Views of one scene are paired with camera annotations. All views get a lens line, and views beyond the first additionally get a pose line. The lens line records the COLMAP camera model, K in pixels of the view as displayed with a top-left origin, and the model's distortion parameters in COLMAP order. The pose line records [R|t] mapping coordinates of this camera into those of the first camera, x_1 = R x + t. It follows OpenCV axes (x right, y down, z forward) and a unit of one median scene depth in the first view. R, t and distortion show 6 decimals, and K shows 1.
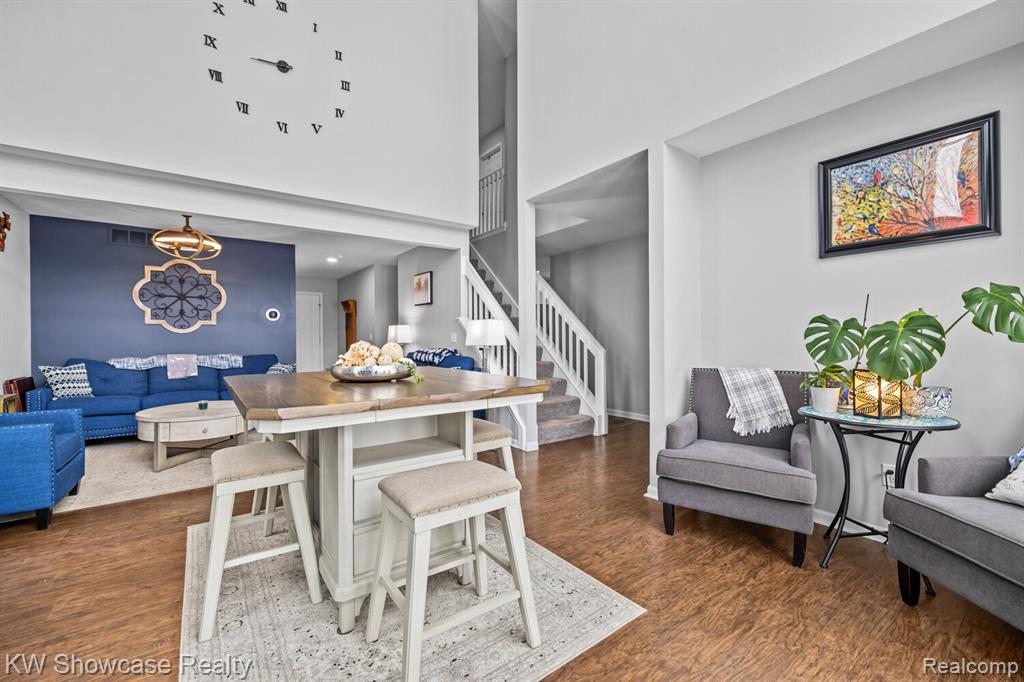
lens RADIAL K [[425.0, 0, 516.9], [0, 425.0, 333.4], [0, 0, 1]] dist [-0.000134, -0.000050]
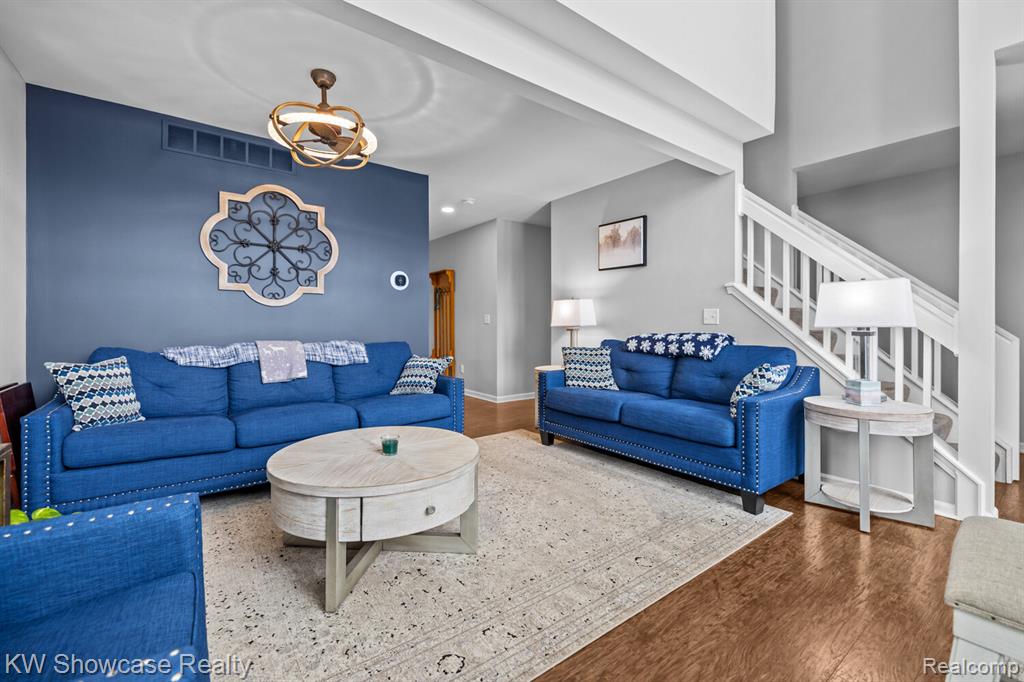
lens RADIAL K [[429.9, 0, 515.5], [0, 429.9, 319.6], [0, 0, 1]] dist [-0.001553, -0.000263]
pose [[0.999822, 0.005695, 0.017986, -0.471223], [-0.005603, 0.999971, -0.005162, 0.020559], [-0.018015, 0.005060, 0.999825, 0.392547]]
